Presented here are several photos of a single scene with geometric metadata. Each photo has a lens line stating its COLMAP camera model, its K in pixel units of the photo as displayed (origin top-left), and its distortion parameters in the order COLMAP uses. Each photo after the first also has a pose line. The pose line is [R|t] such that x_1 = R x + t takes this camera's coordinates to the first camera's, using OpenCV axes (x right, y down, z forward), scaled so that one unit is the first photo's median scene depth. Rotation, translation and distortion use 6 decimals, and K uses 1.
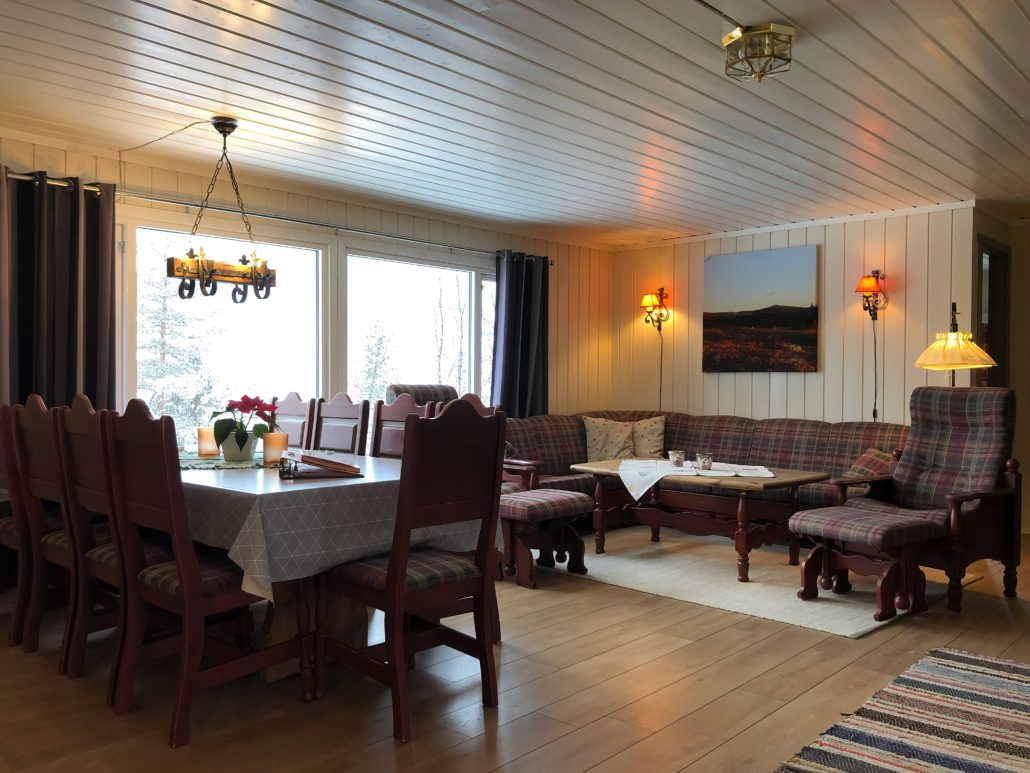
lens RADIAL K [[846.2, 0, 511.9], [0, 846.2, 393.5], [0, 0, 1]] dist [0.053838, -0.070315]
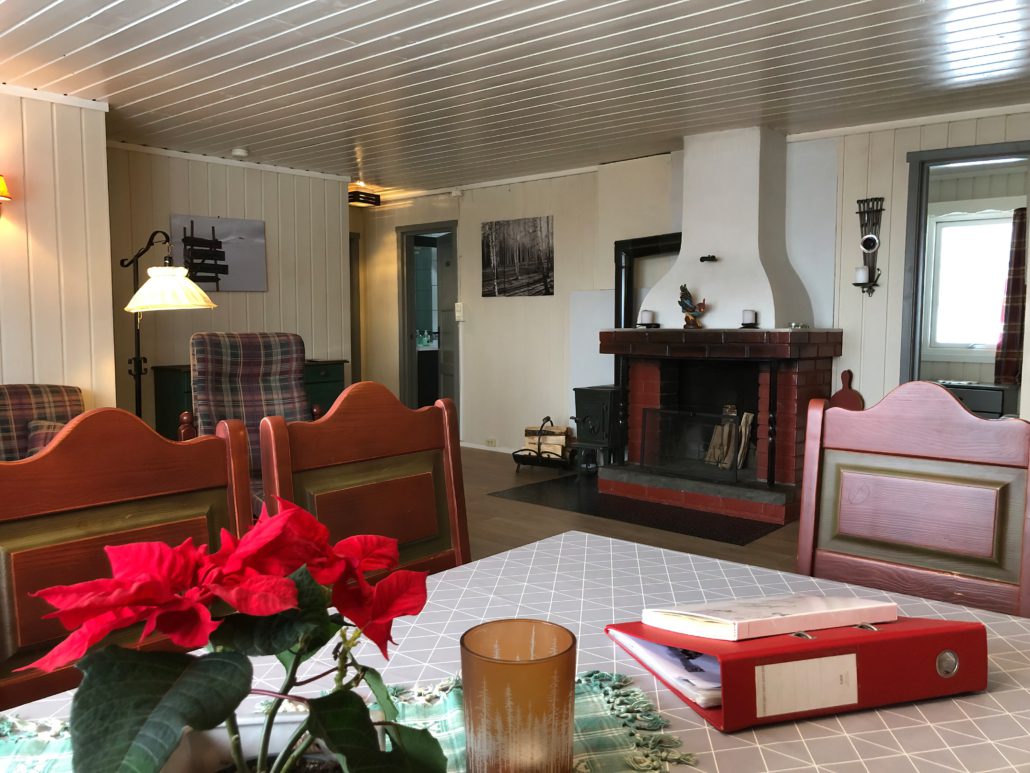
lens RADIAL K [[846.2, 0, 513.5], [0, 846.2, 378.4], [0, 0, 1]] dist [0.053838, -0.070315]
pose [[-0.027306, -0.078002, 0.996579, -0.354441], [0.020367, 0.996701, 0.078569, -0.023770], [-0.999420, 0.022442, -0.025627, 0.740024]]
